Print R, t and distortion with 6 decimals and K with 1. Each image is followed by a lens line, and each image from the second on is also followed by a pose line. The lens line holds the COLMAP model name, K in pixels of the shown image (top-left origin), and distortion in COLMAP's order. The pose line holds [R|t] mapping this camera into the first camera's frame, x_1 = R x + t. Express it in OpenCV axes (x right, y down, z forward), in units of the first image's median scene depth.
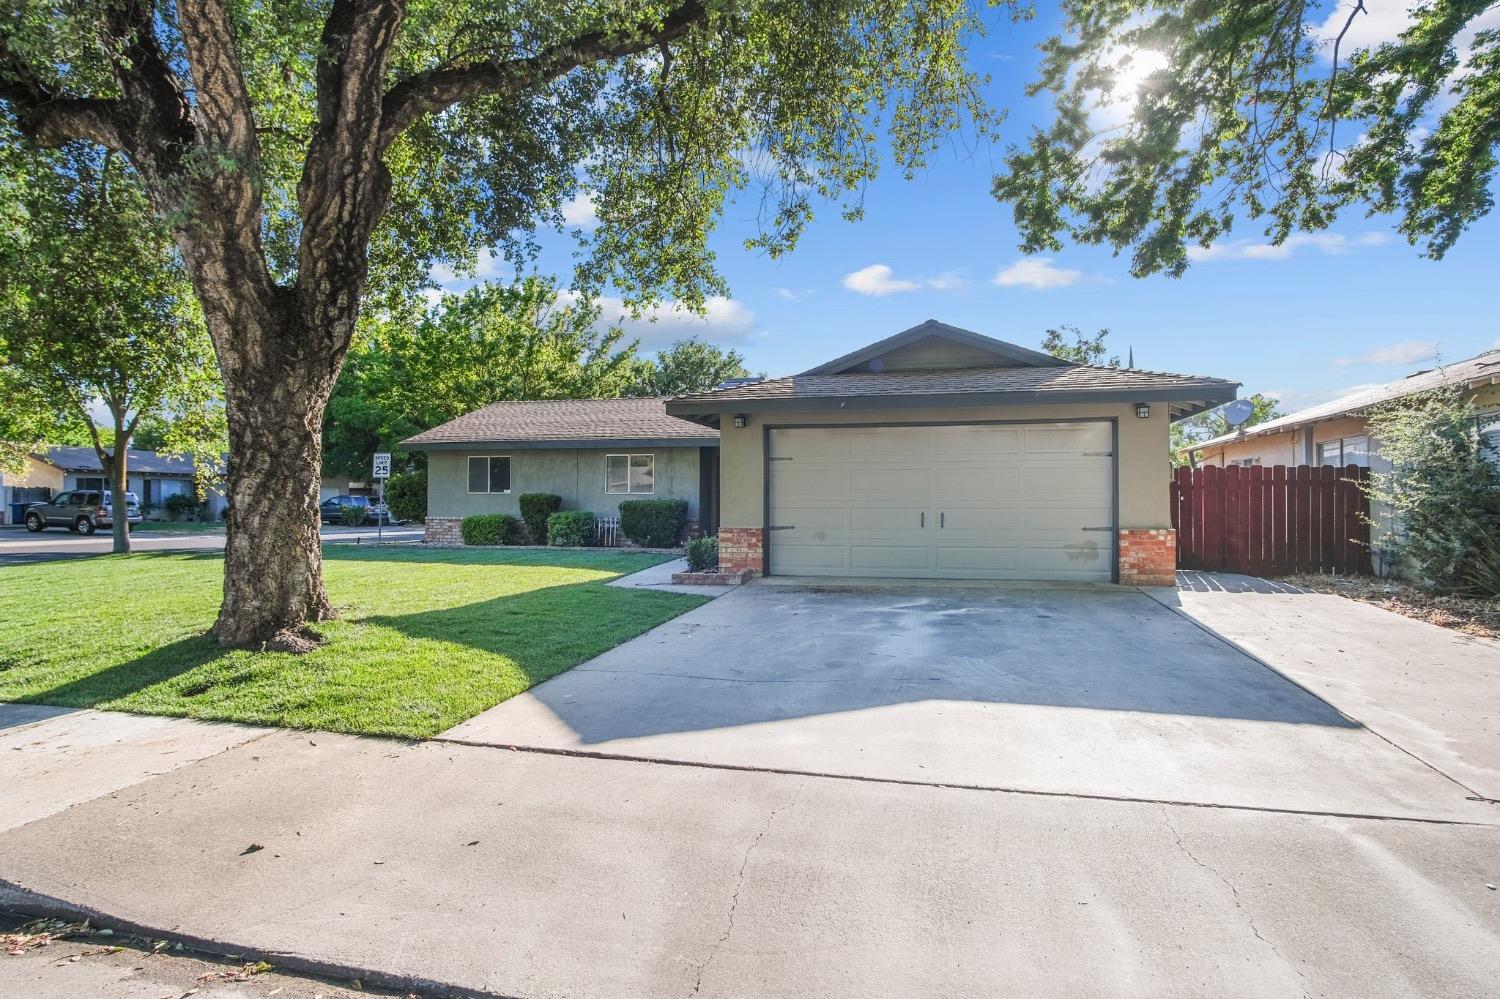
lens RADIAL K [[806.8, 0, 750.0], [0, 806.8, 499.5], [0, 0, 1]] dist [-0.003440, 0.000684]
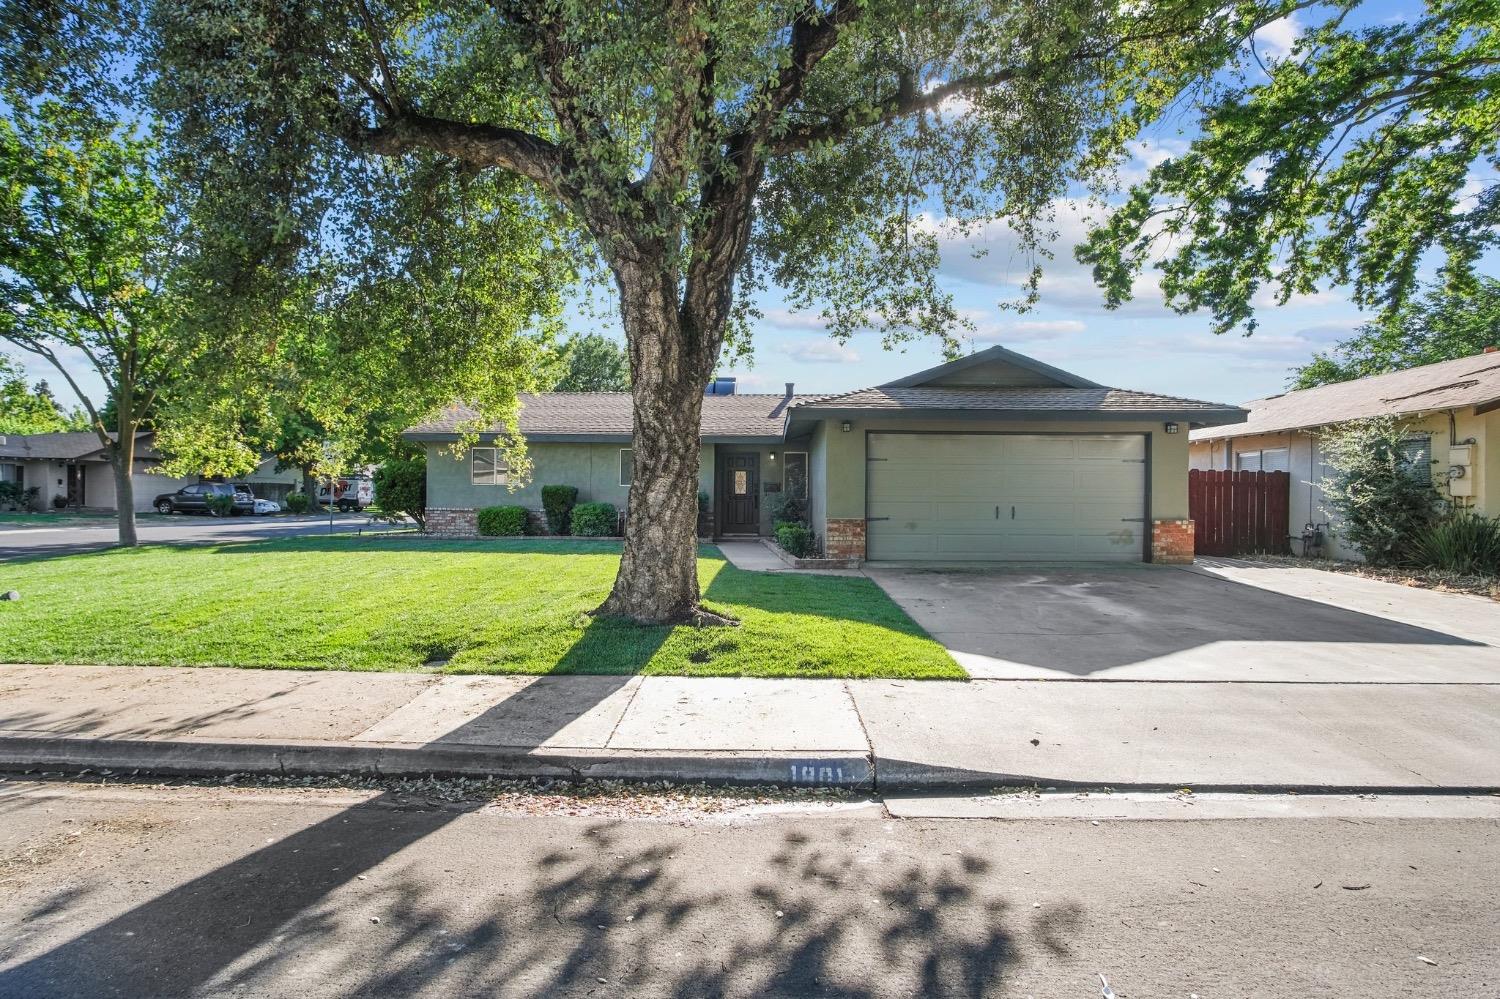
lens RADIAL K [[788.0, 0, 750.0], [0, 788.0, 499.5], [0, 0, 1]] dist [0.000960, 0.000761]
pose [[0.975769, 0.004529, 0.218758, -0.407848], [-0.007240, 0.999907, 0.011595, -0.005142], [-0.218685, -0.012898, 0.975710, -0.070667]]
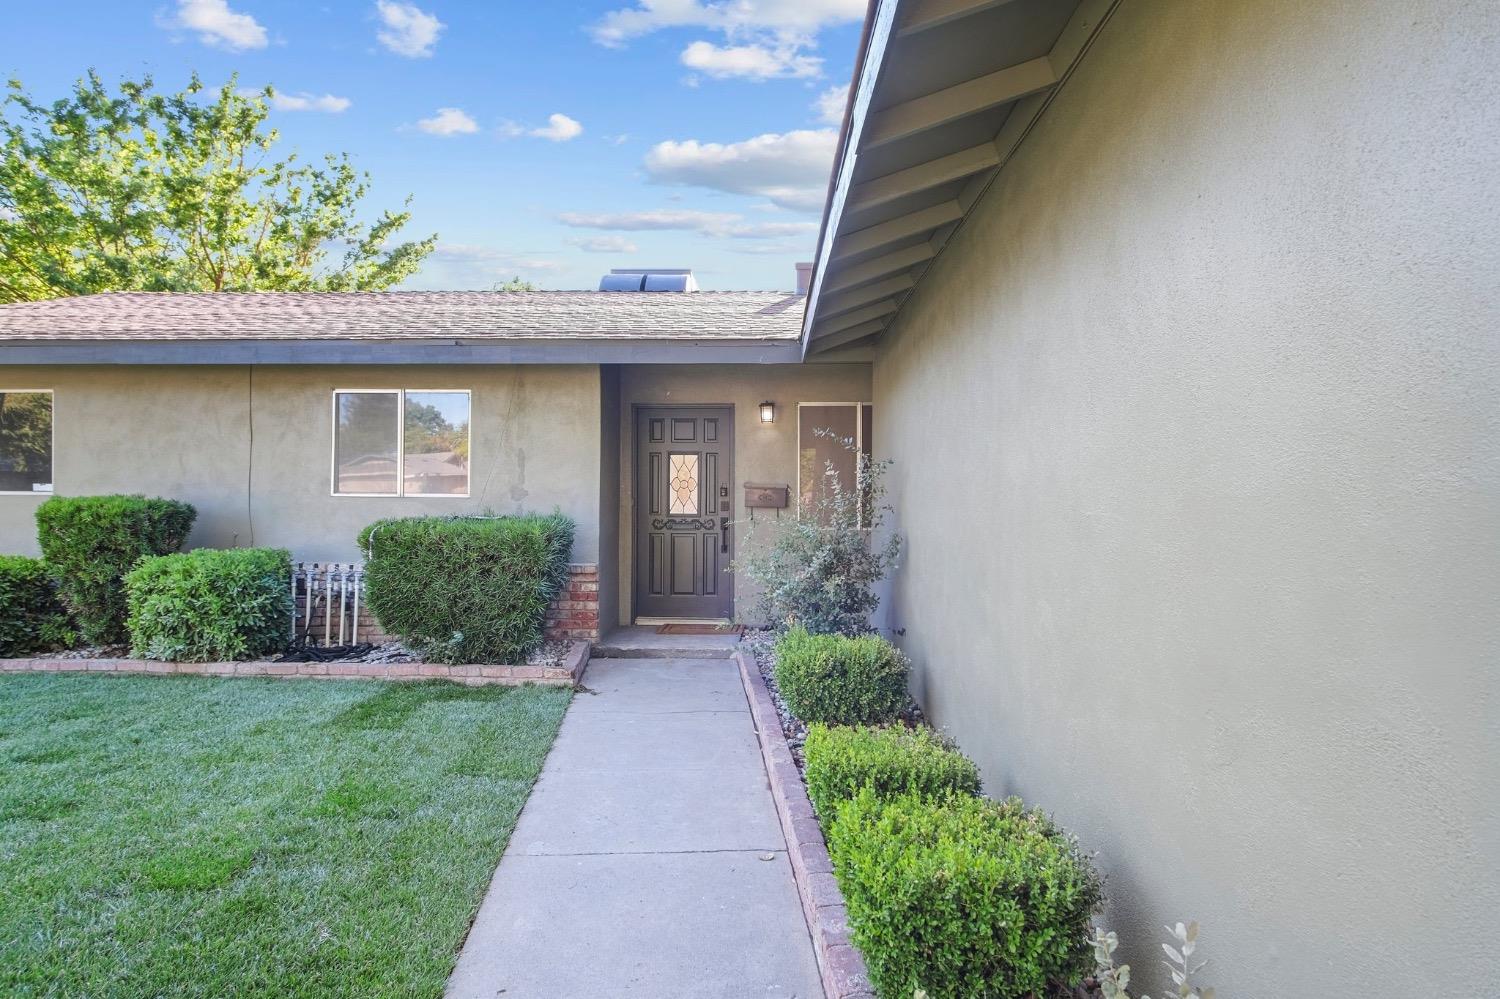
lens RADIAL K [[806.8, 0, 750.0], [0, 806.8, 499.5], [0, 0, 1]] dist [-0.003440, 0.000684]
pose [[0.975606, -0.001926, 0.219519, -0.126755], [0.001183, 0.999993, 0.003517, -0.012429], [-0.219524, -0.003171, 0.975602, 1.023768]]
